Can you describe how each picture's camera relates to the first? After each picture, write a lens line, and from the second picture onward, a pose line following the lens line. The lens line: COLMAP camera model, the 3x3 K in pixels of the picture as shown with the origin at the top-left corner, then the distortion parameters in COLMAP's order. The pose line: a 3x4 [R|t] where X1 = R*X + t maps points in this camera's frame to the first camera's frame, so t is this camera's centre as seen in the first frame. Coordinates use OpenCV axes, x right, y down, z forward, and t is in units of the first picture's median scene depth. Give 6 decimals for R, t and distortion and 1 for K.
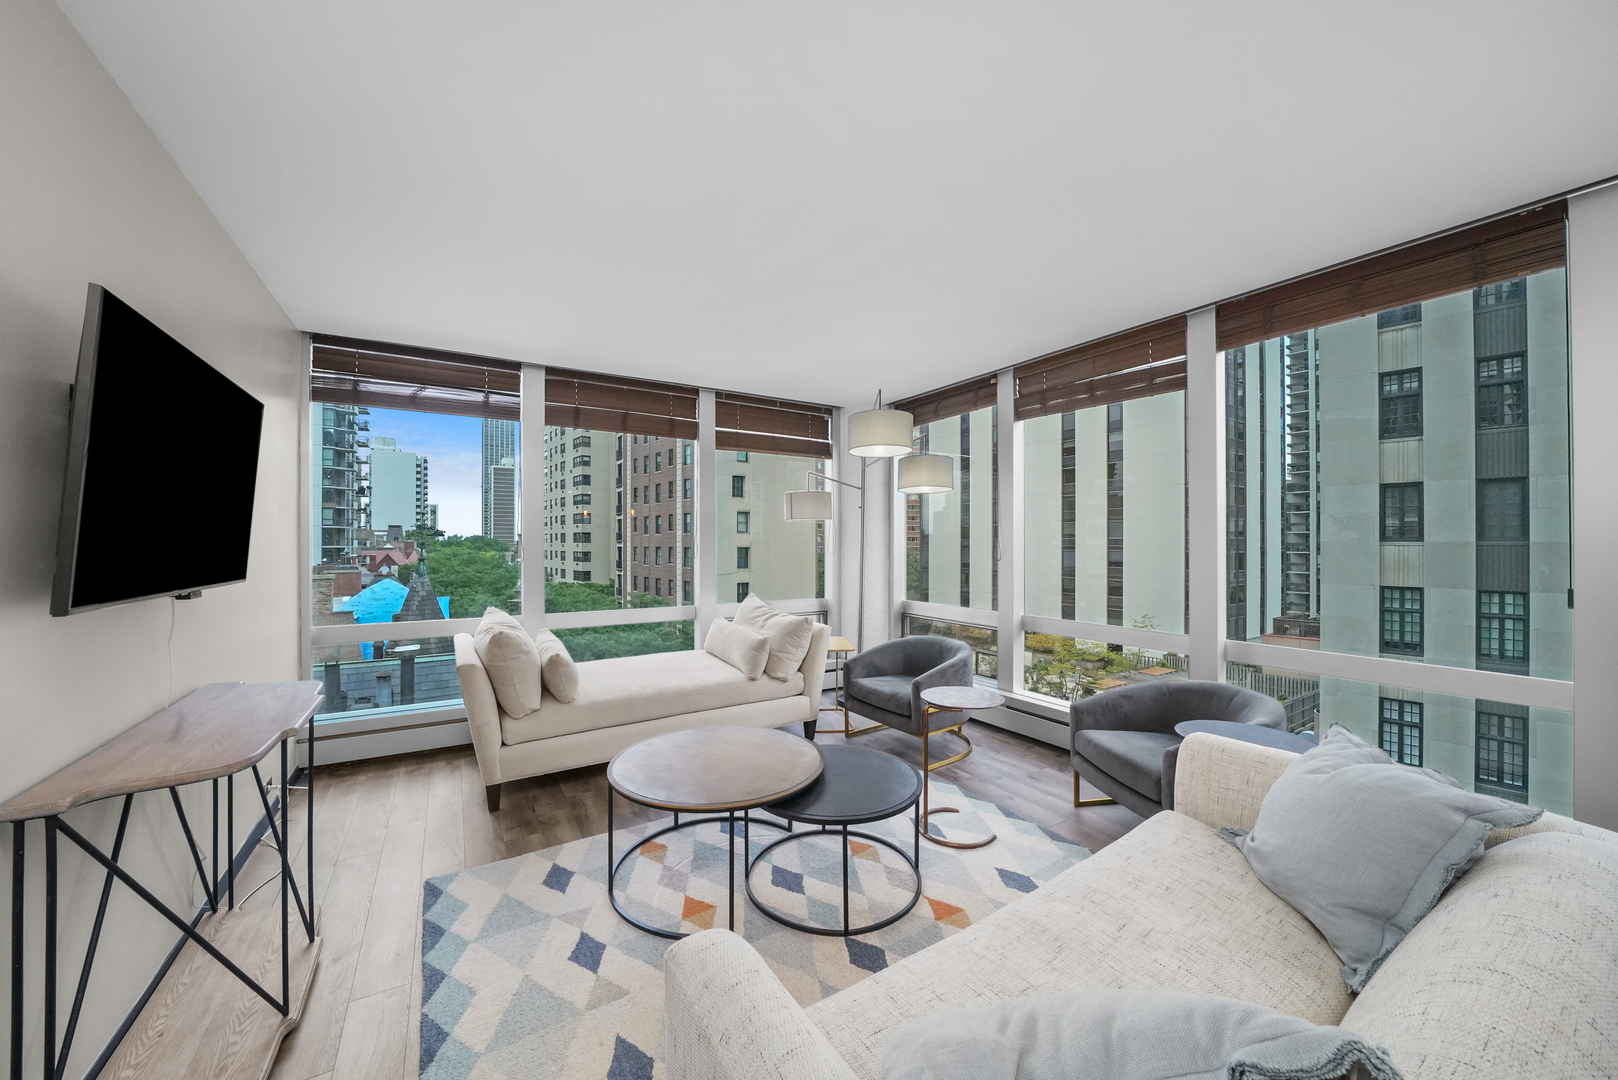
lens RADIAL K [[575.3, 0, 805.2], [0, 575.3, 541.6], [0, 0, 1]] dist [-0.017802, -0.000009]
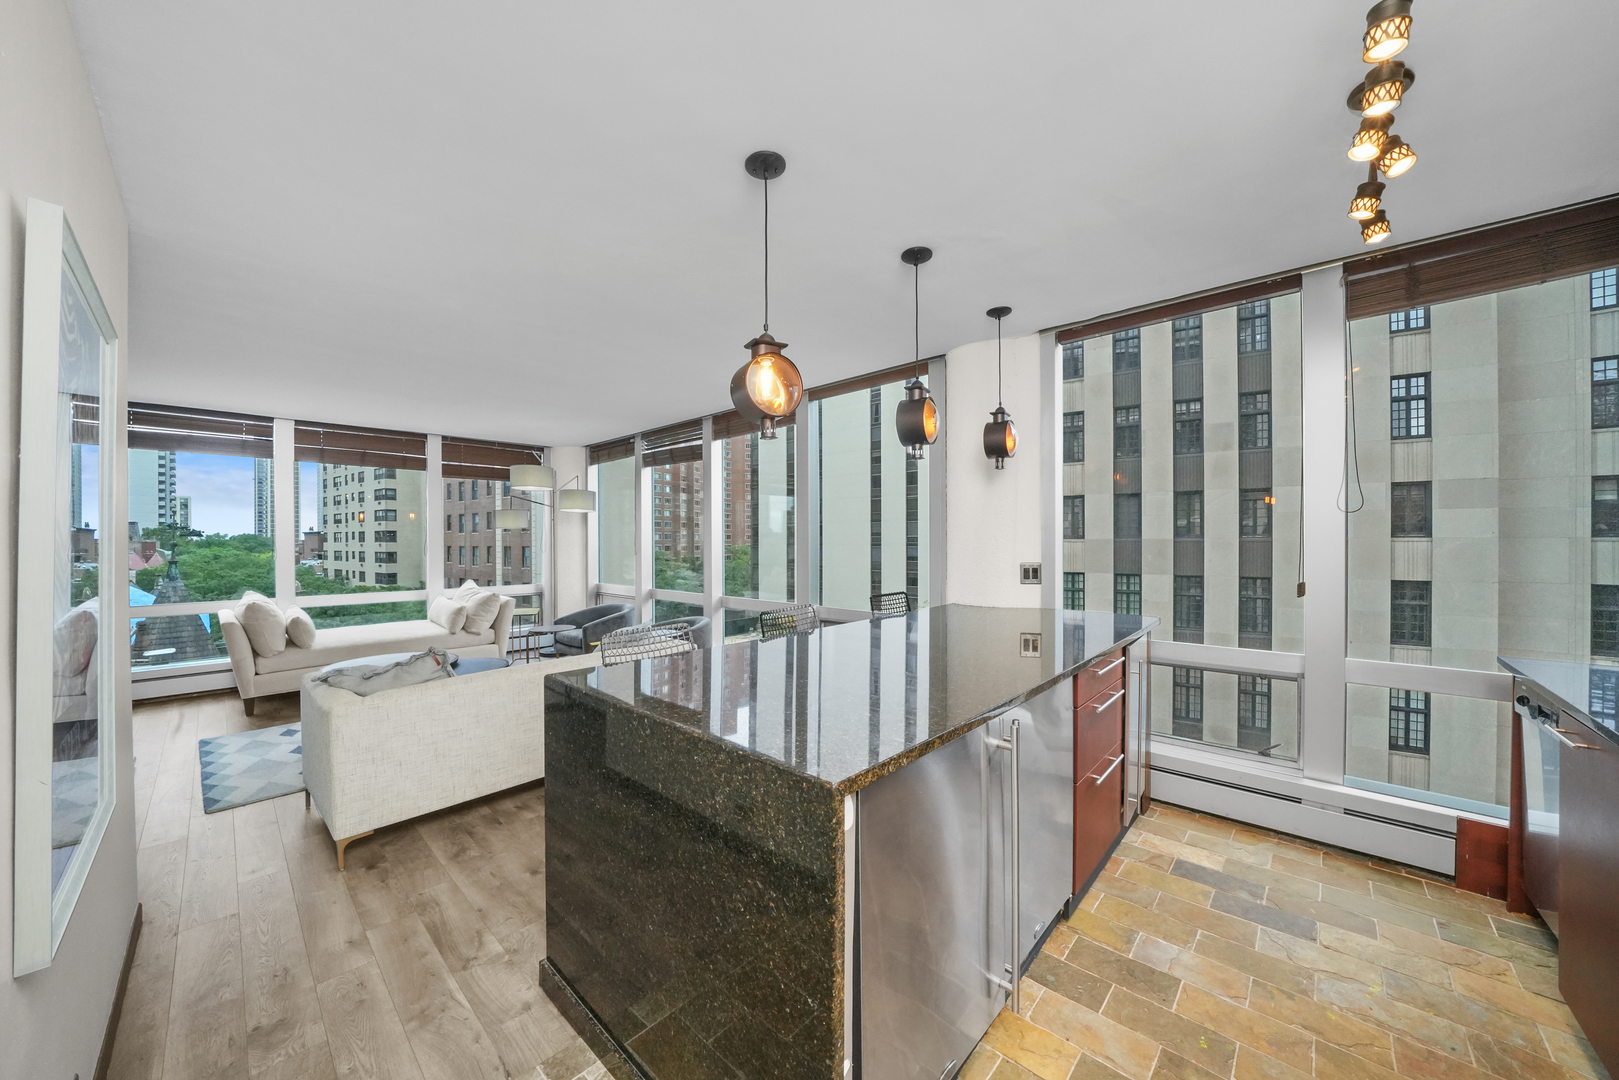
lens RADIAL K [[567.6, 0, 807.3], [0, 567.6, 543.3], [0, 0, 1]] dist [-0.029342, 0.004261]
pose [[0.963721, -0.005258, 0.266861, 0.089634], [0.003459, 0.999968, 0.007211, -0.001876], [-0.266891, -0.006027, 0.963708, -0.147434]]
